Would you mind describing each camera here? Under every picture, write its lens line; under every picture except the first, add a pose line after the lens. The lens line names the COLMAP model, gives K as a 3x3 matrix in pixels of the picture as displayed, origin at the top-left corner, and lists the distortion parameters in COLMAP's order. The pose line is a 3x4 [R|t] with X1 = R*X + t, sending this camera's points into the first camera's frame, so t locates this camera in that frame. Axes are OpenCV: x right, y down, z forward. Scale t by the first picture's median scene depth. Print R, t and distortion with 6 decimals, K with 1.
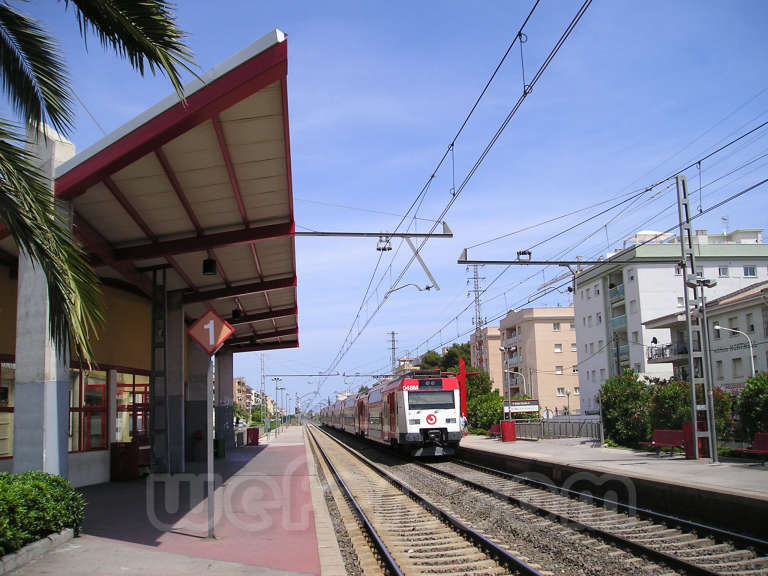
lens RADIAL K [[779.0, 0, 398.2], [0, 779.0, 290.6], [0, 0, 1]] dist [-0.147293, 0.103959]
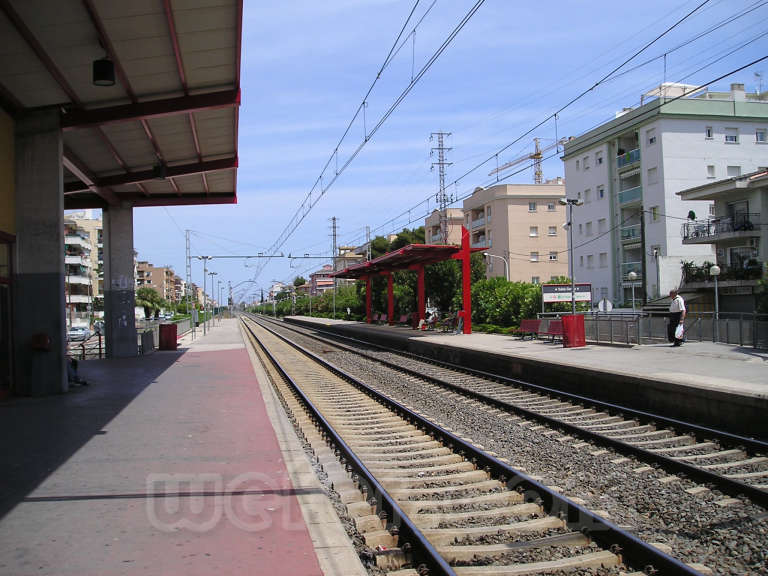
lens RADIAL K [[779.0, 0, 398.2], [0, 779.0, 290.6], [0, 0, 1]] dist [-0.147293, 0.103959]
pose [[0.996207, 0.005603, 0.086835, -0.035935], [-0.017463, 0.990495, 0.136434, 0.041224], [-0.085245, -0.137433, 0.986836, 0.246790]]
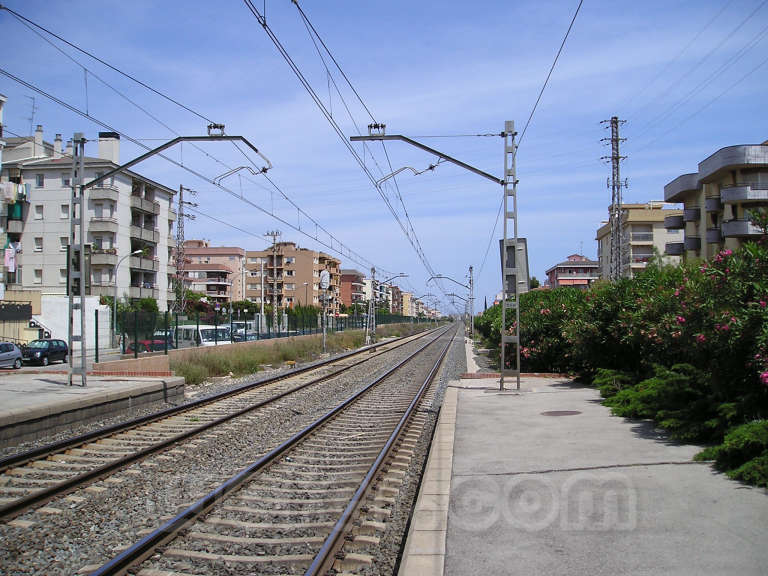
lens RADIAL K [[779.0, 0, 398.2], [0, 779.0, 290.6], [0, 0, 1]] dist [-0.147293, 0.103959]
pose [[0.978466, 0.025659, -0.204806, -0.114032], [-0.000123, 0.992315, 0.123734, 0.321178], [0.206407, -0.121045, 0.970950, 1.997524]]
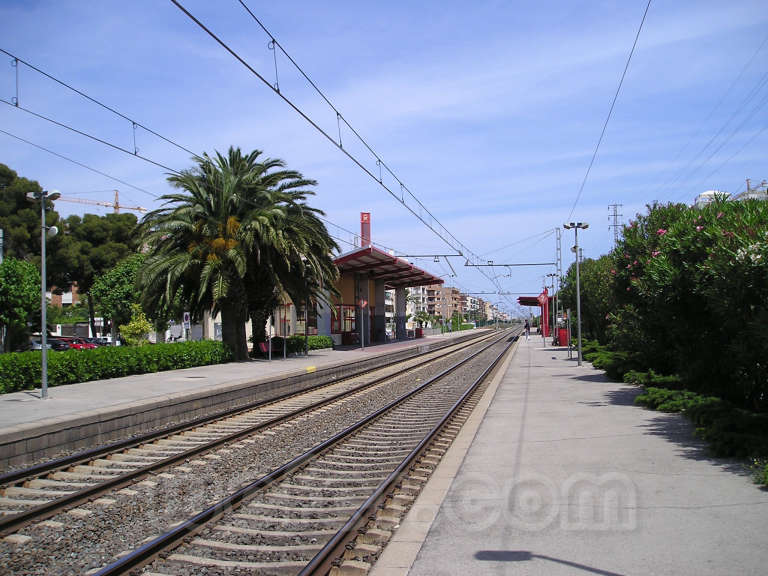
lens RADIAL K [[779.0, 0, 398.2], [0, 779.0, 290.6], [0, 0, 1]] dist [-0.147293, 0.103959]
pose [[0.958118, 0.004601, -0.286335, 0.213534], [0.030444, 0.992568, 0.117818, -0.093381], [0.284750, -0.121601, 0.950858, -0.548765]]
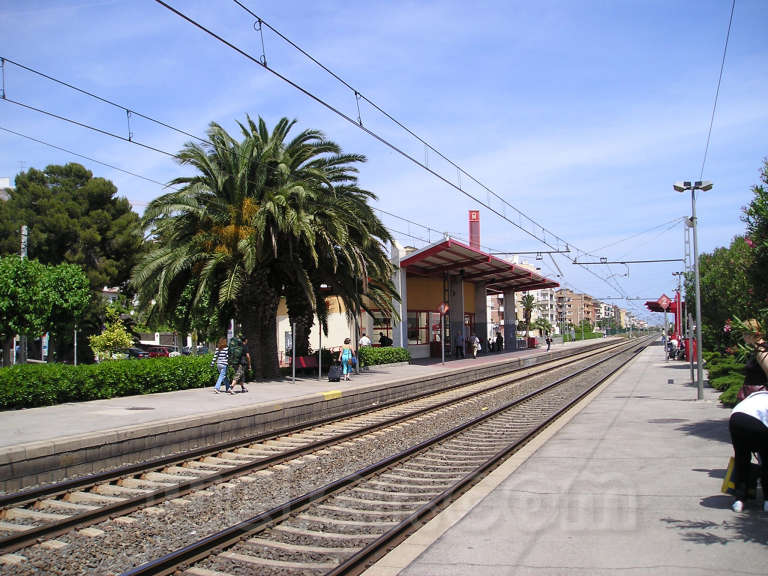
lens RADIAL K [[779.0, 0, 398.2], [0, 779.0, 290.6], [0, 0, 1]] dist [-0.147293, 0.103959]
pose [[0.894787, -0.004594, -0.446469, 0.212971], [0.055197, 0.993415, 0.100401, -0.072196], [0.443067, -0.114482, 0.889149, -0.411970]]
